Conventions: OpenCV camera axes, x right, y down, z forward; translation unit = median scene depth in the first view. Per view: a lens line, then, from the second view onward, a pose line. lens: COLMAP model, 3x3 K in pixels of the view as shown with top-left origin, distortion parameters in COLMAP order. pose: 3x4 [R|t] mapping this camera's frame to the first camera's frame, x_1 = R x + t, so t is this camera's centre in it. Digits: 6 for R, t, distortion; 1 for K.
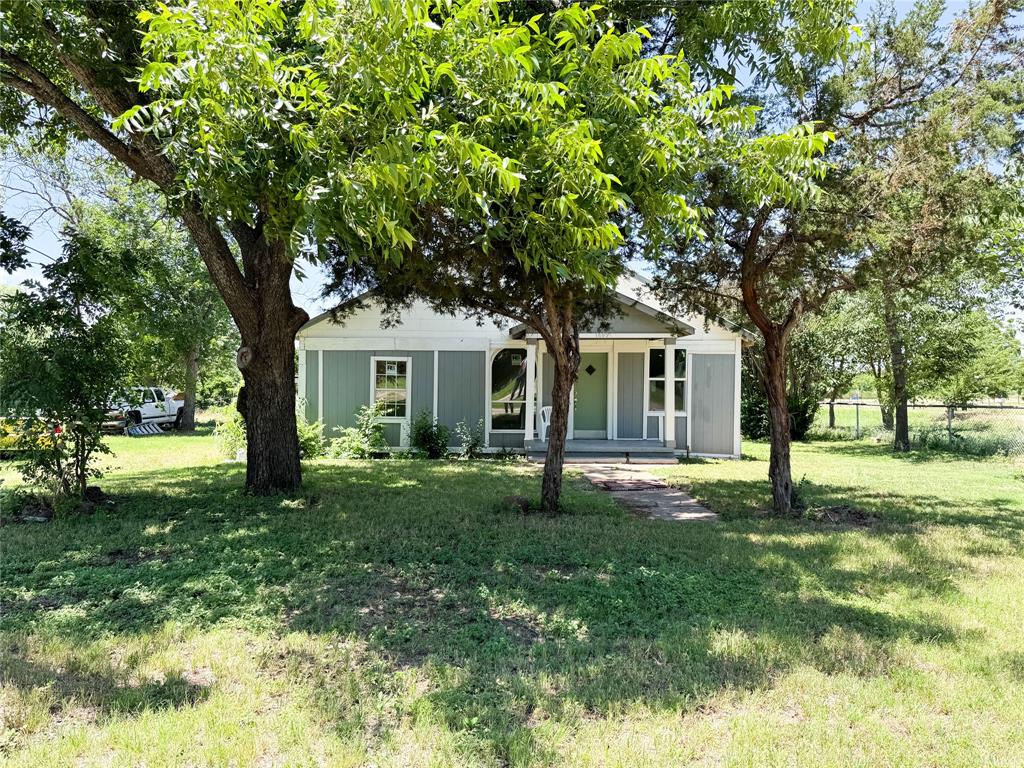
lens RADIAL K [[719.6, 0, 512.2], [0, 719.6, 381.1], [0, 0, 1]] dist [0.034688, -0.019191]
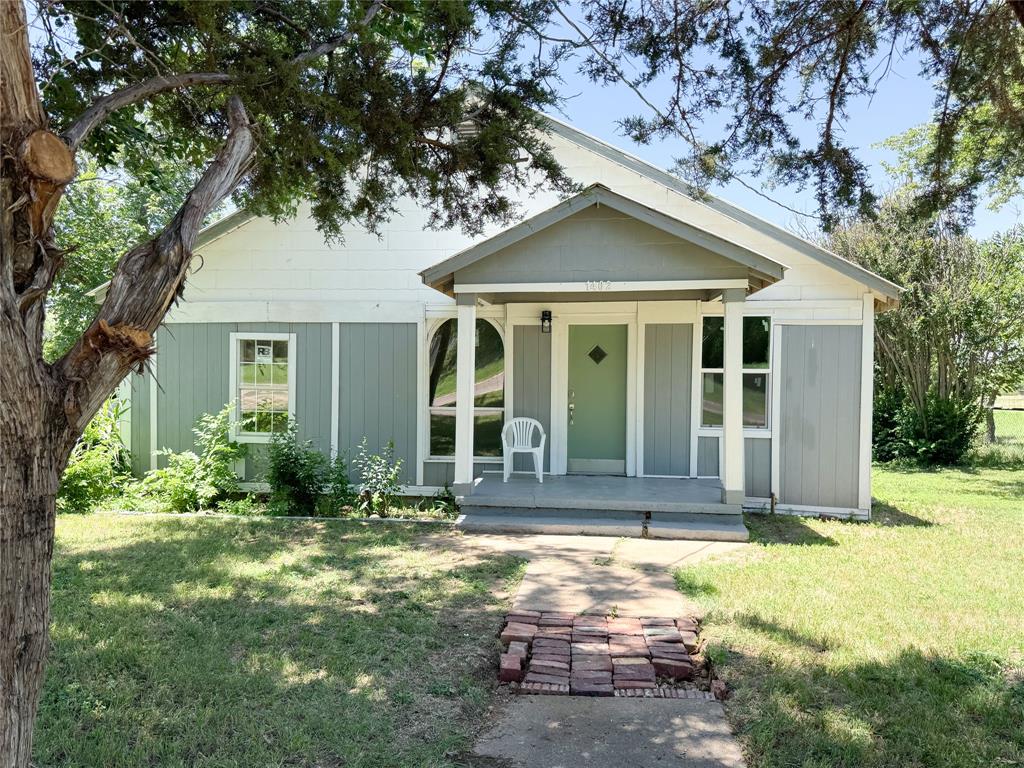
lens RADIAL K [[719.6, 0, 513.8], [0, 719.6, 380.4], [0, 0, 1]] dist [0.034688, -0.019191]
pose [[0.992384, 0.001387, -0.123175, 0.114676], [-0.000470, 0.999972, 0.007476, 0.000927], [0.123182, -0.007361, 0.992357, 0.426200]]
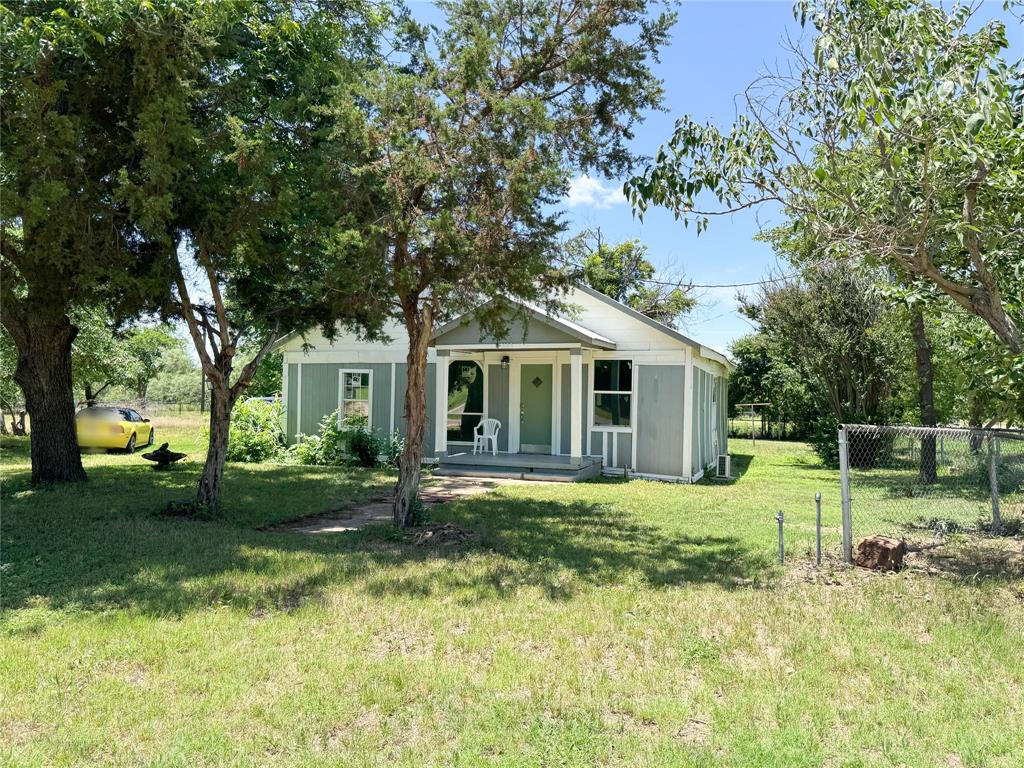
lens RADIAL K [[719.6, 0, 532.8], [0, 719.6, 363.3], [0, 0, 1]] dist [0.034688, -0.019191]
pose [[0.943434, -0.005612, -0.331512, 0.429128], [-0.009586, 0.998977, -0.044193, 0.002141], [0.331421, 0.044871, 0.942415, 0.086025]]
